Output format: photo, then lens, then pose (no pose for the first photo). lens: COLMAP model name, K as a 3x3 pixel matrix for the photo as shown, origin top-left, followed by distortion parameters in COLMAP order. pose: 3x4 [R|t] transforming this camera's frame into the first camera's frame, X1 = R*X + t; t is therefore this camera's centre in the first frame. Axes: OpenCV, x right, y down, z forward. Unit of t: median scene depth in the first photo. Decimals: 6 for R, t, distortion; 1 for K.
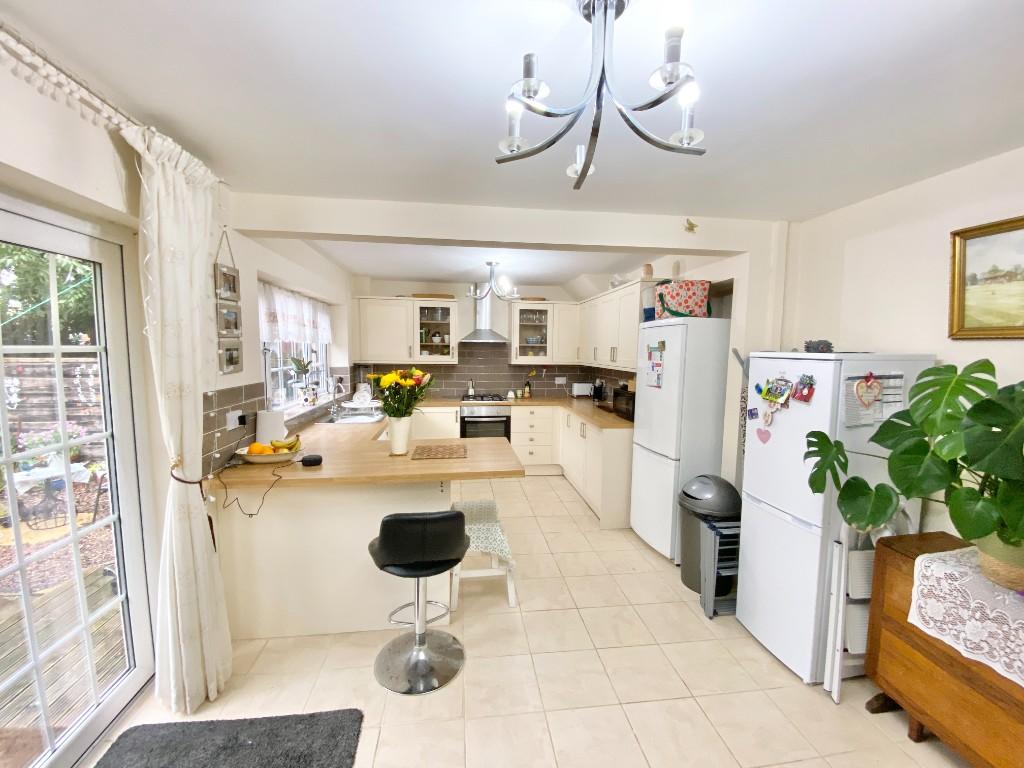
lens RADIAL K [[406.1, 0, 506.5], [0, 406.1, 382.1], [0, 0, 1]] dist [0.024651, -0.034671]
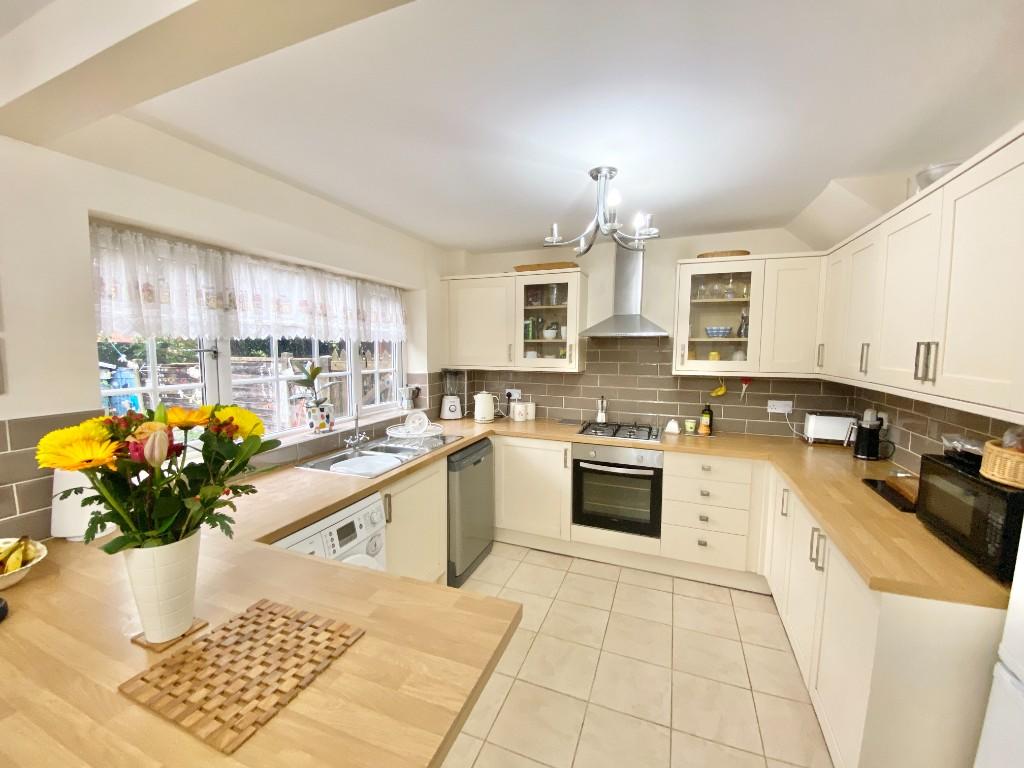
lens RADIAL K [[406.1, 0, 506.5], [0, 406.1, 382.1], [0, 0, 1]] dist [0.024651, -0.034671]
pose [[0.876842, 0.033914, -0.479580, 0.082706], [-0.033804, 0.999389, 0.008867, -0.031232], [0.479588, 0.008437, 0.877453, 0.398867]]
